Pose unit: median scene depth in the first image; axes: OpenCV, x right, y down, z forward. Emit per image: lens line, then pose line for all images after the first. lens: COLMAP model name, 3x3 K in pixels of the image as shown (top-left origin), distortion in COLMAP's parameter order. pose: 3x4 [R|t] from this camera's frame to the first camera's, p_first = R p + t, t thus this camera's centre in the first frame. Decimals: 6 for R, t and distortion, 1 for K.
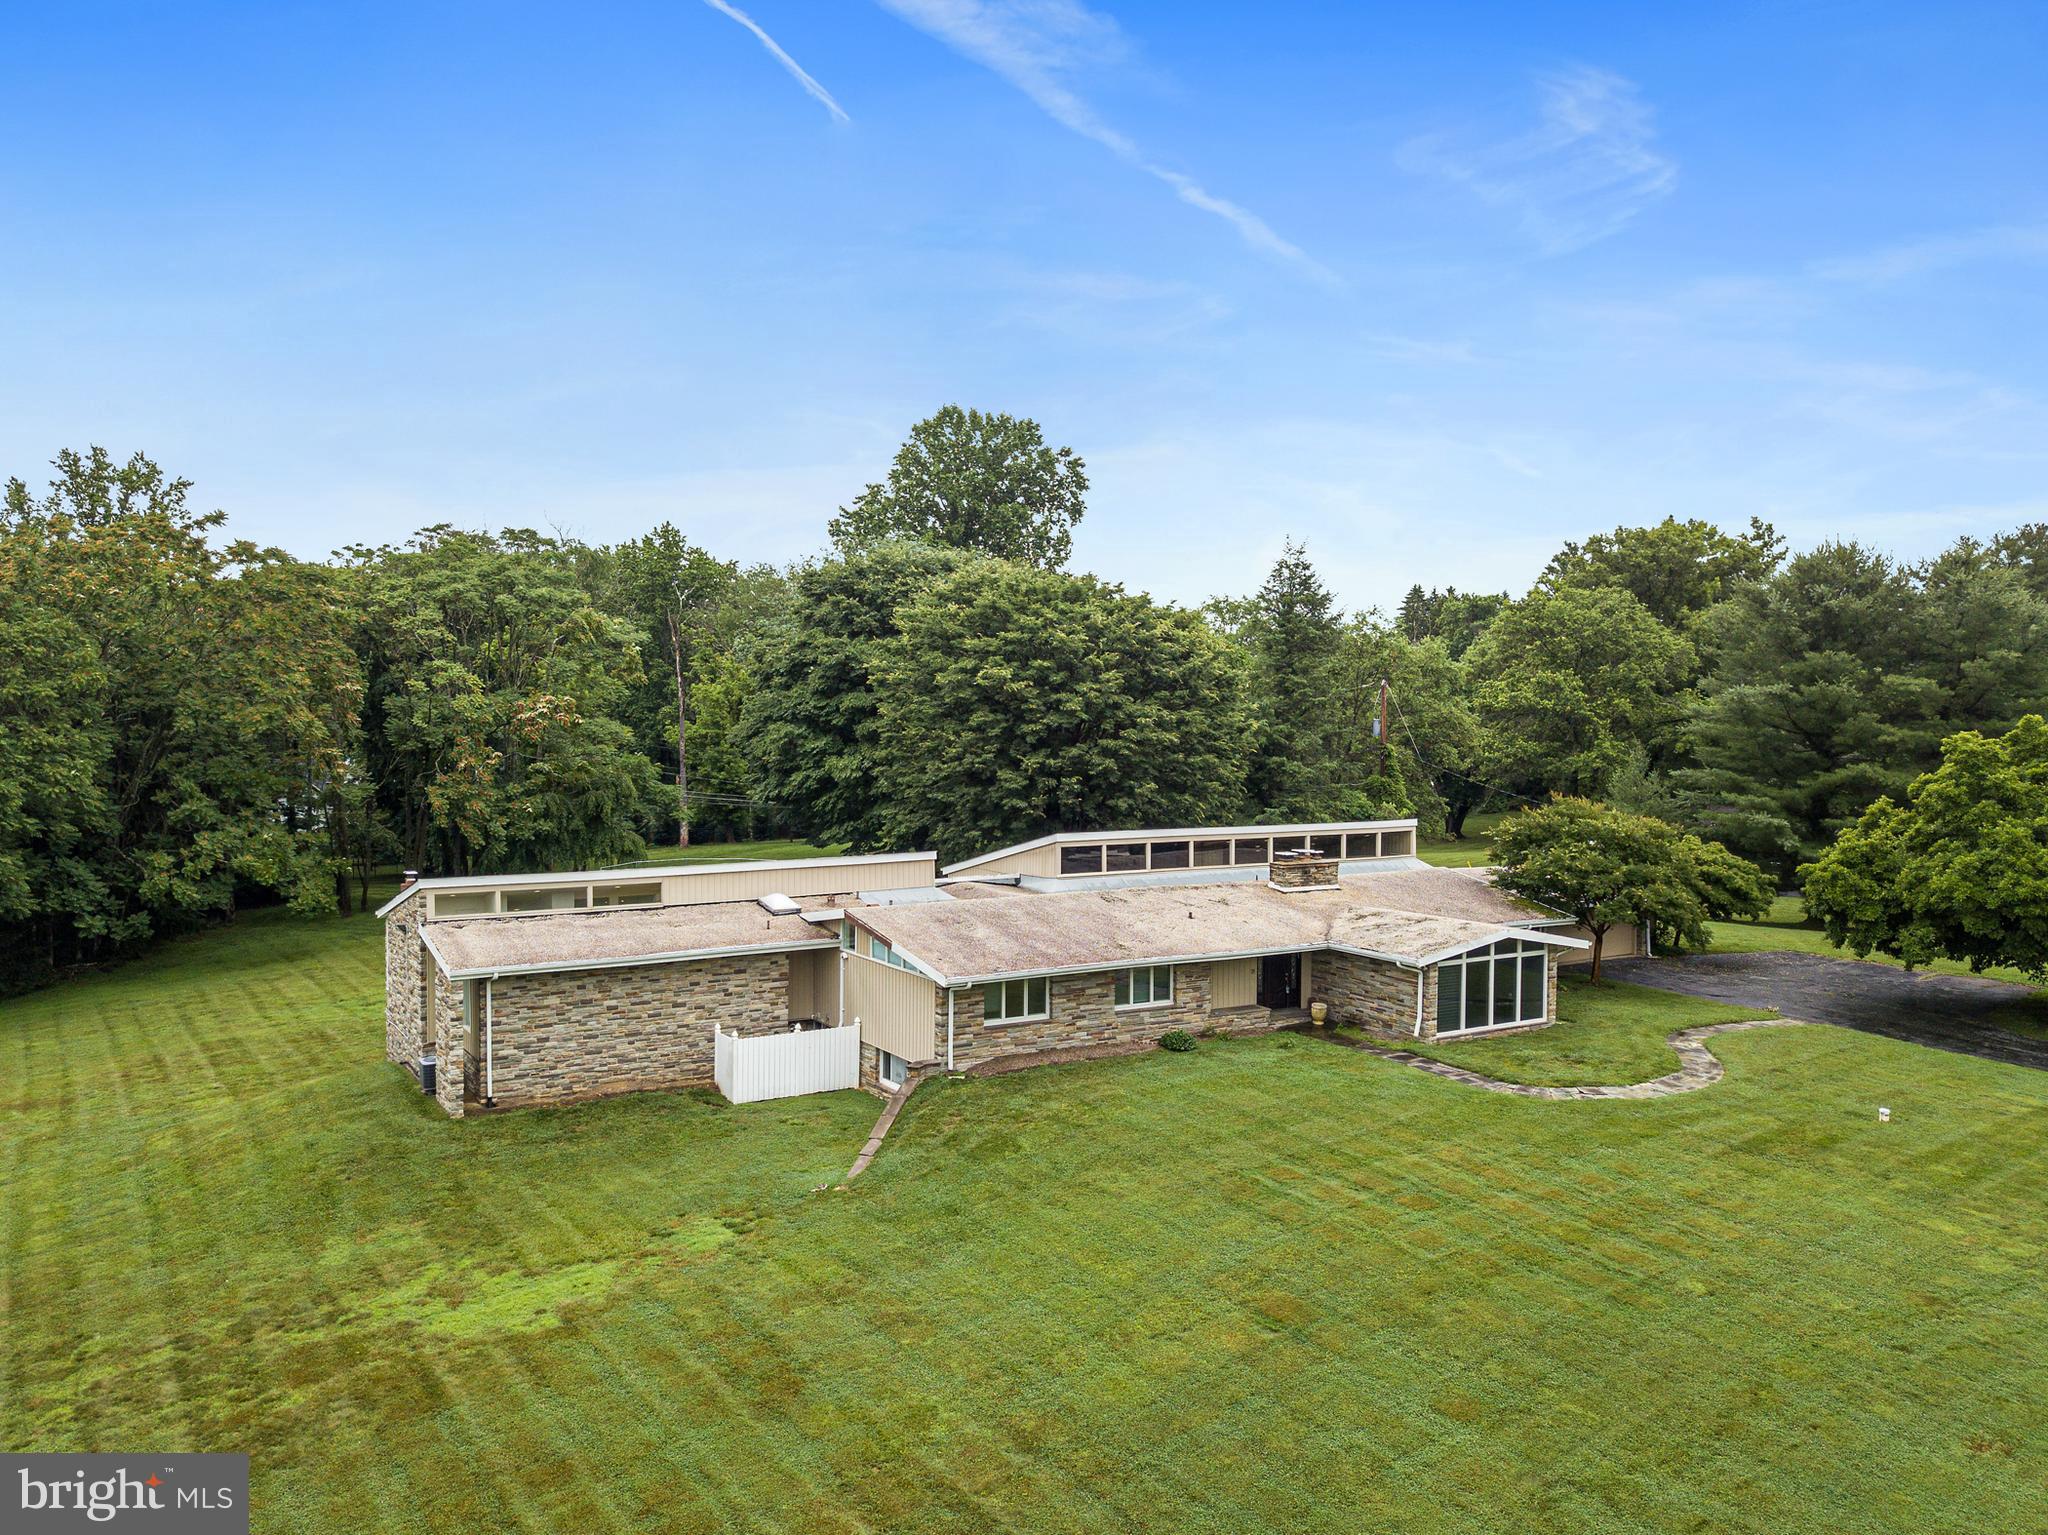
lens RADIAL K [[1594.1, 0, 1000.6], [0, 1594.1, 758.3], [0, 0, 1]] dist [0.001158, -0.001612]
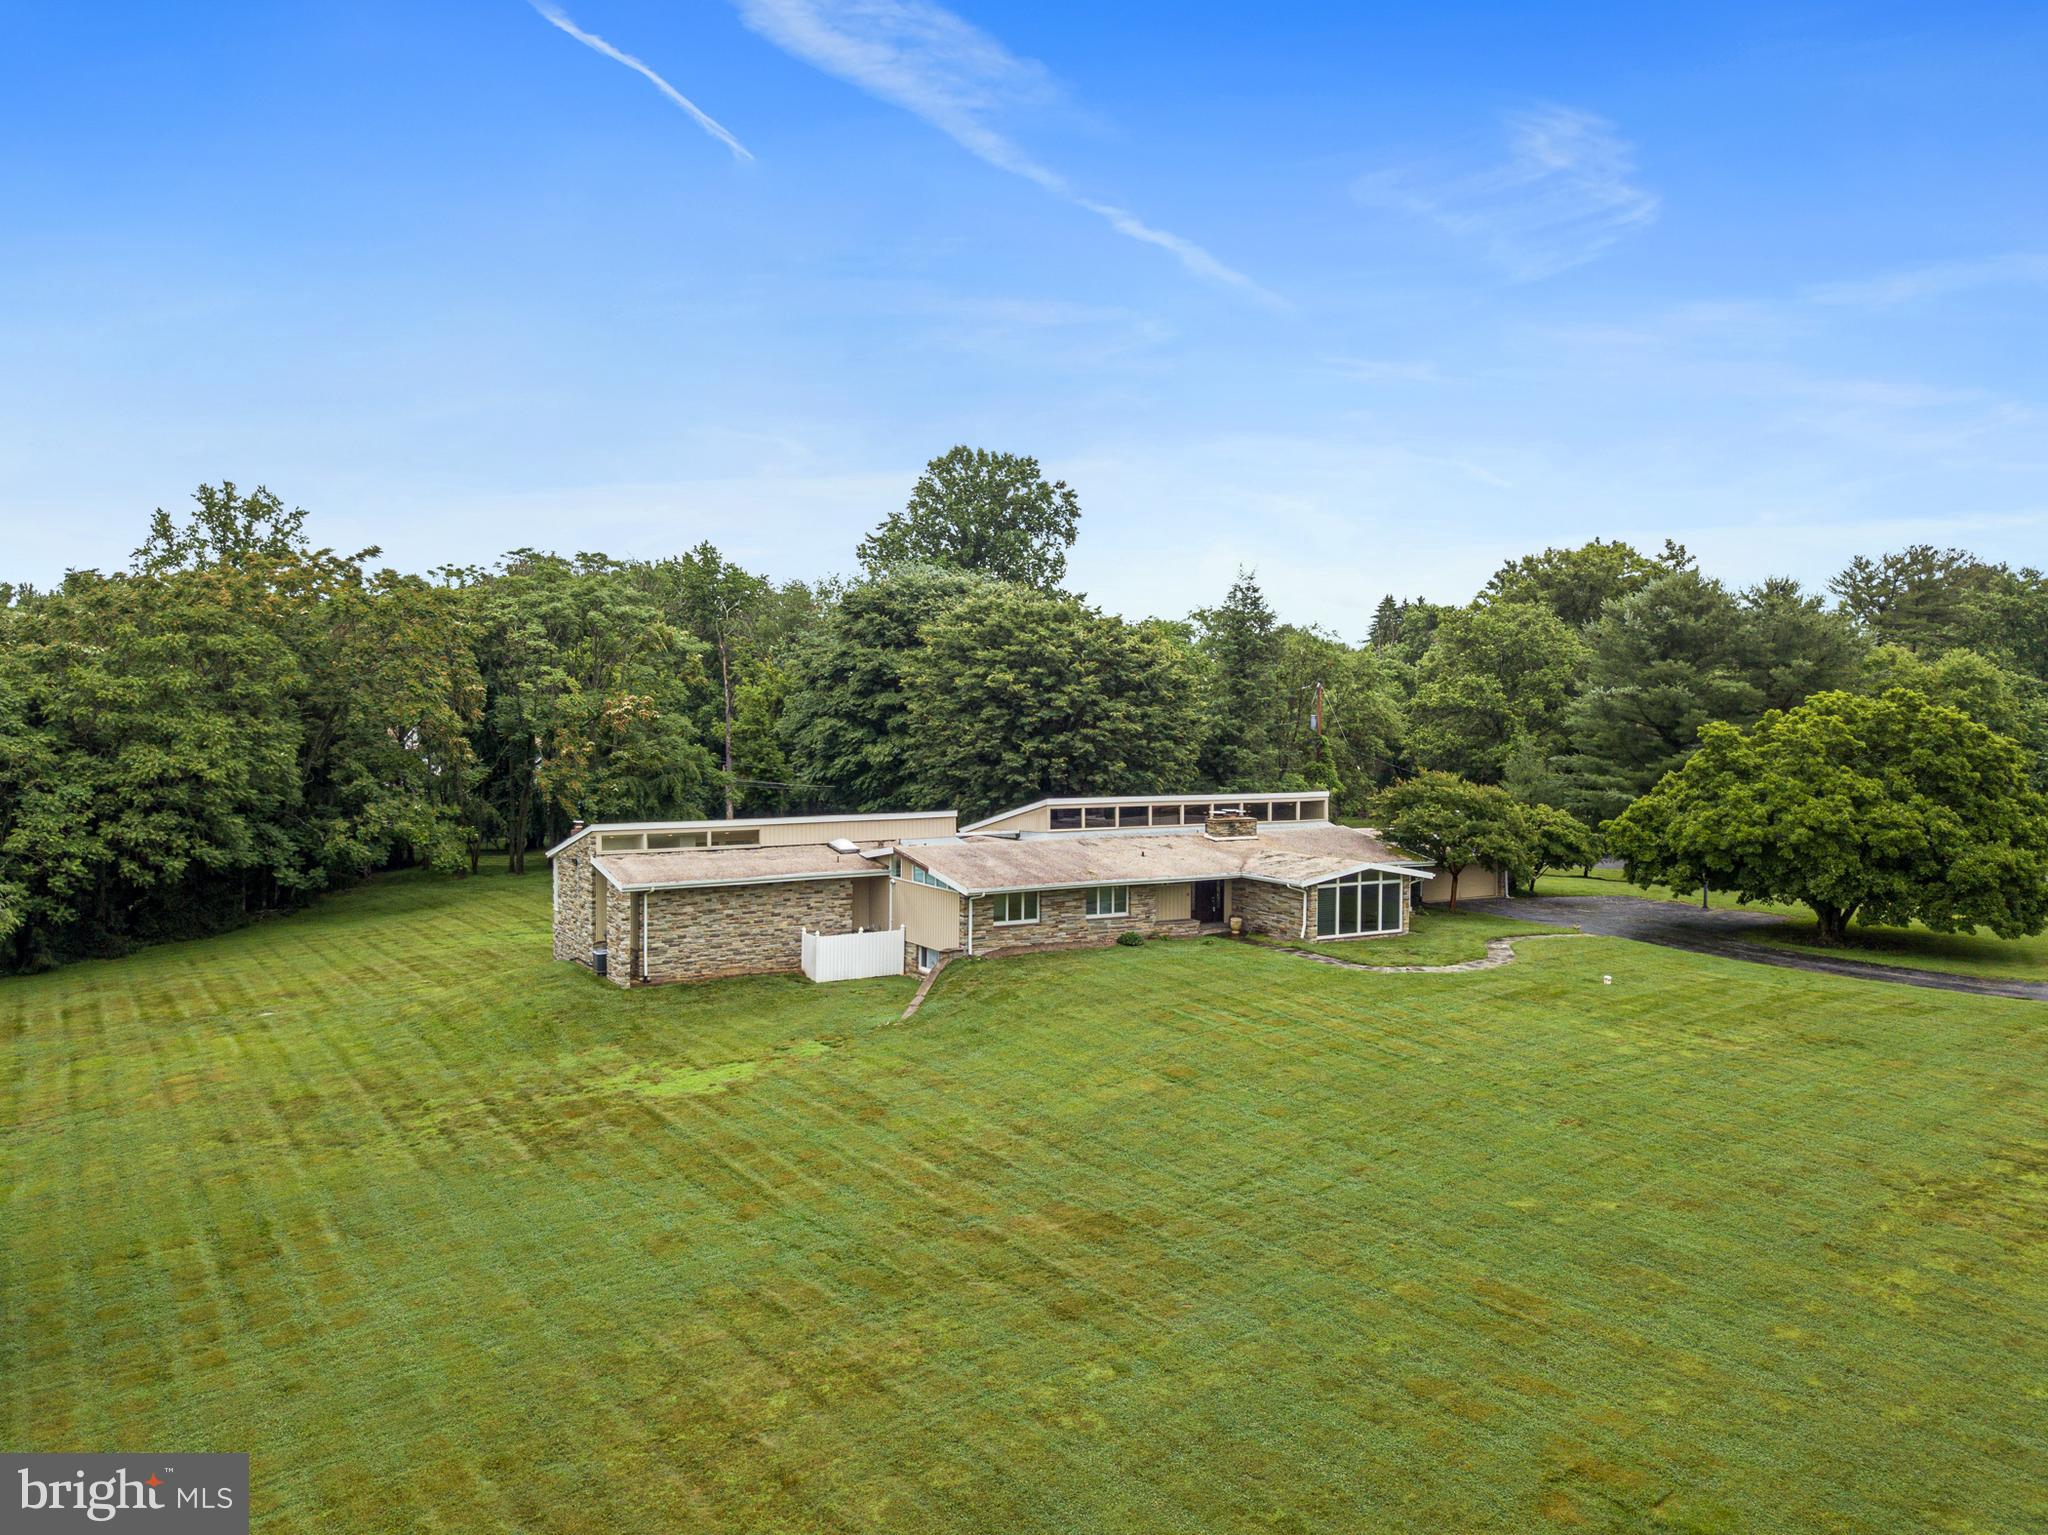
lens RADIAL K [[1585.0, 0, 989.4], [0, 1585.0, 748.3], [0, 0, 1]] dist [0.001575, 0.002180]
pose [[0.999960, 0.001144, -0.008838, -0.001517], [-0.001209, 0.999973, -0.007278, 0.017597], [0.008829, 0.007288, 0.999934, -0.375433]]
